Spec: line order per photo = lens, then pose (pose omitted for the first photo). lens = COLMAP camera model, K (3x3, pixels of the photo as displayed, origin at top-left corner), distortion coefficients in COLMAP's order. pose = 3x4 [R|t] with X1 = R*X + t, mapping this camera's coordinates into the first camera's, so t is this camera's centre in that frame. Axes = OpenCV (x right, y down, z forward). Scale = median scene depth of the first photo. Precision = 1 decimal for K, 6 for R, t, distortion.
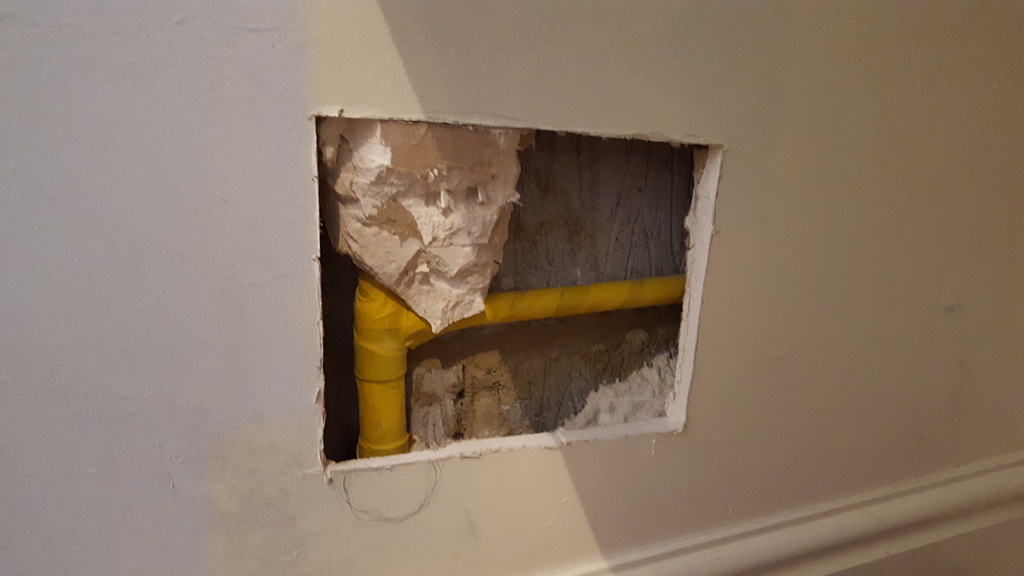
lens RADIAL K [[715.3, 0, 512.0], [0, 715.3, 288.0], [0, 0, 1]] dist [0.056967, -0.113970]
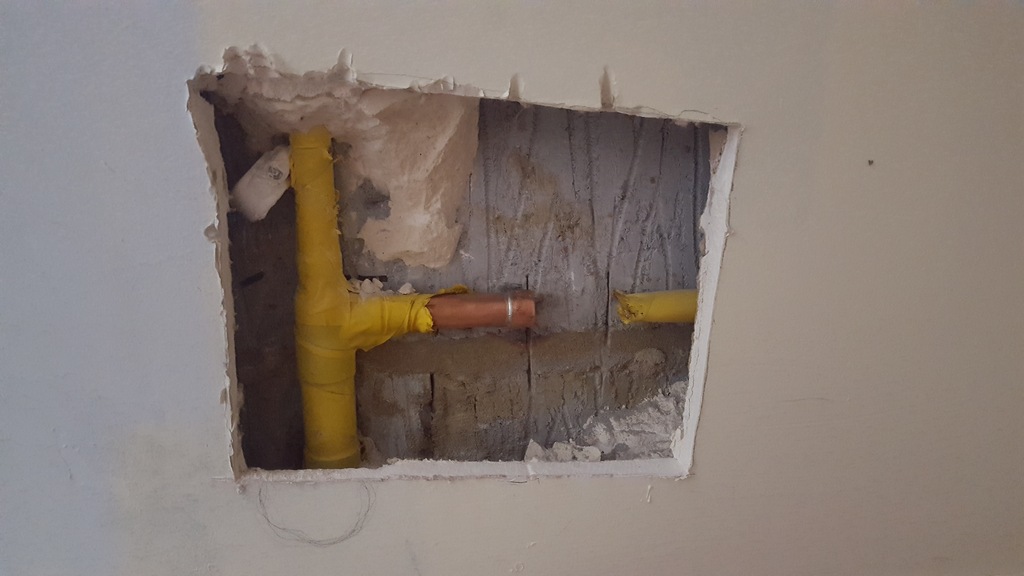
lens RADIAL K [[715.3, 0, 512.0], [0, 715.3, 288.0], [0, 0, 1]] dist [0.056967, -0.113970]
pose [[0.975510, 0.063809, -0.210494, 0.205739], [-0.064031, 0.997931, 0.005766, -0.008054], [0.210427, 0.007853, 0.977578, 0.163834]]
